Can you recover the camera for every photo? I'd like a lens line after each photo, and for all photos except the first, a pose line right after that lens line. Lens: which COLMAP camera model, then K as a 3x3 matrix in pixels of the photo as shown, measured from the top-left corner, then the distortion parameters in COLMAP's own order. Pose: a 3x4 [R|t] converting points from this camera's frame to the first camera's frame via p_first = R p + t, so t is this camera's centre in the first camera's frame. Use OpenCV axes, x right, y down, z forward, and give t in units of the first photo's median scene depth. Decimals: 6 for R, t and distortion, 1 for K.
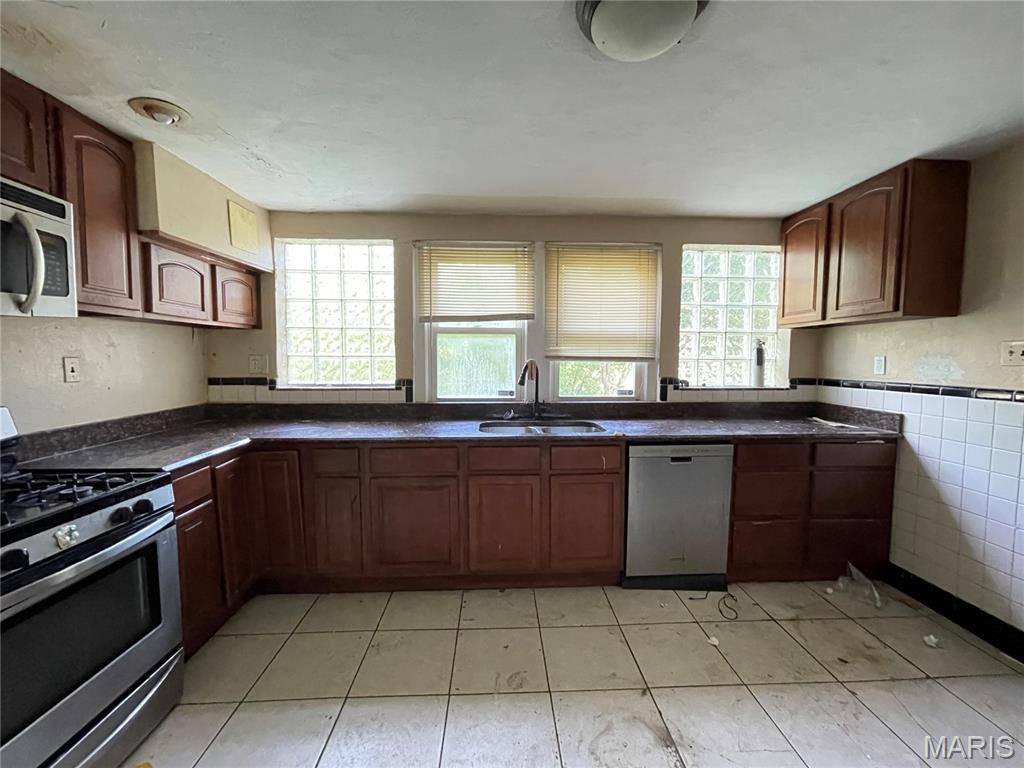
lens RADIAL K [[420.2, 0, 512.0], [0, 420.2, 384.0], [0, 0, 1]] dist [0.001616, -0.000089]
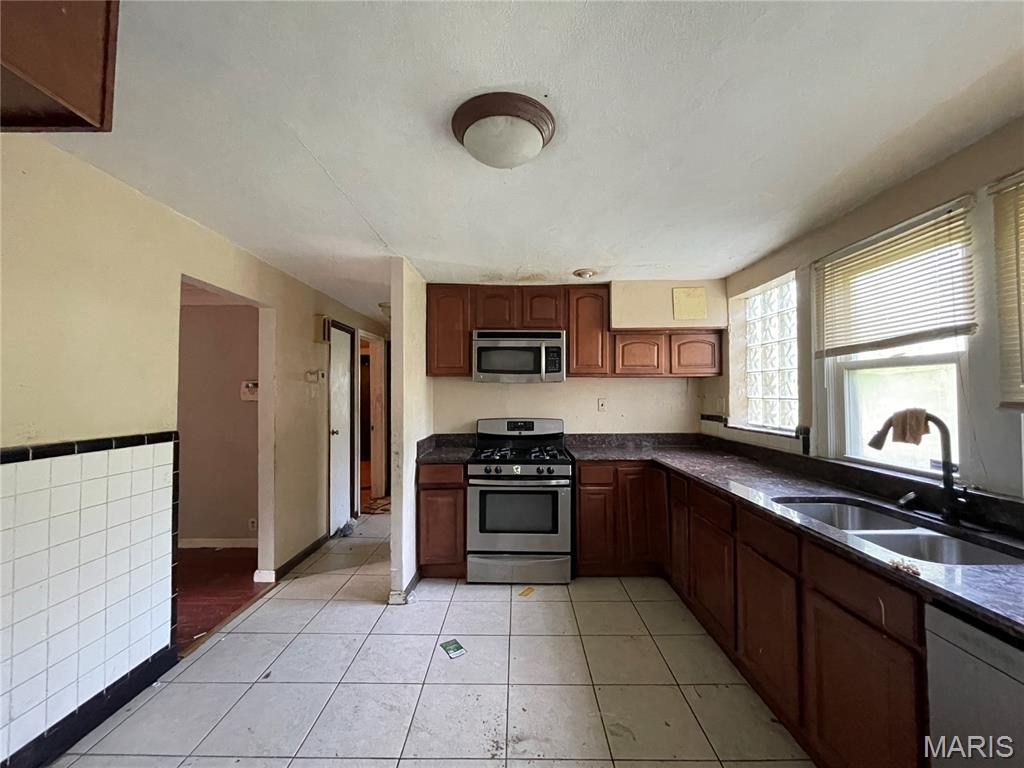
lens RADIAL K [[420.2, 0, 512.0], [0, 420.2, 384.0], [0, 0, 1]] dist [0.001616, -0.000089]
pose [[-0.054750, -0.024548, -0.998198, 0.639882], [-0.063321, 0.997771, -0.021064, -0.043581], [0.996490, 0.062054, -0.056183, 0.468248]]
